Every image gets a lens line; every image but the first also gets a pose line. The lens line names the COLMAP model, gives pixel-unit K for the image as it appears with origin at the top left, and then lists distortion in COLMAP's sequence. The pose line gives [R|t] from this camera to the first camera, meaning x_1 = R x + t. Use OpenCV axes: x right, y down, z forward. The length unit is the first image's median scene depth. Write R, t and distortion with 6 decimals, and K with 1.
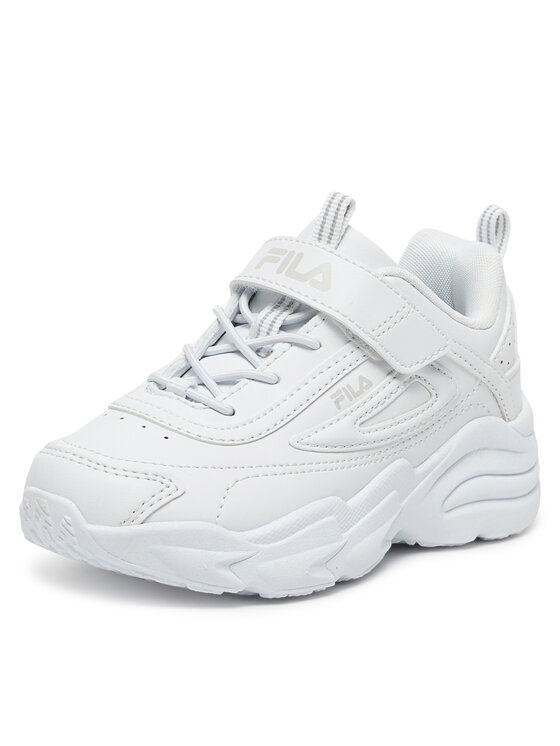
lens RADIAL K [[1399.2, 0, 280.0], [0, 1399.2, 373.0], [0, 0, 1]] dist [-0.547363, 0.006175]
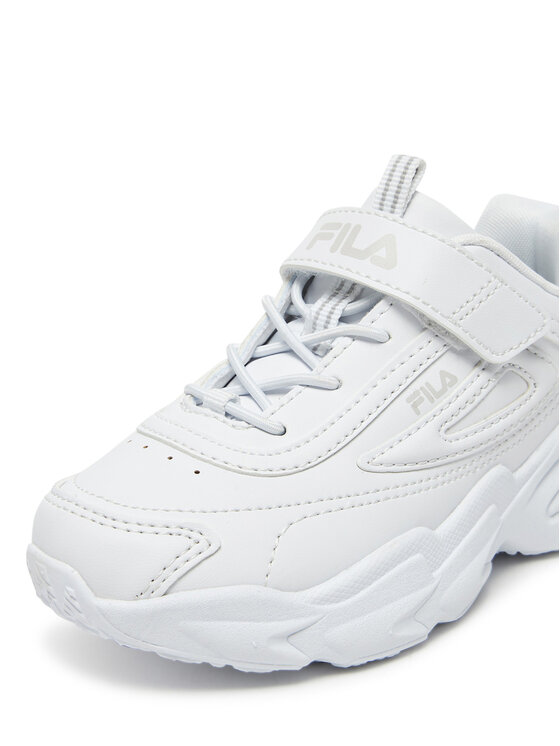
lens RADIAL K [[1149.1, 0, 280.0], [0, 1149.1, 373.0], [0, 0, 1]] dist [-0.155558, -0.023499]
pose [[0.994403, -0.069951, -0.079175, 0.016969], [0.071577, 0.997274, 0.017896, -0.015278], [0.077708, -0.023463, 0.996700, 0.333795]]
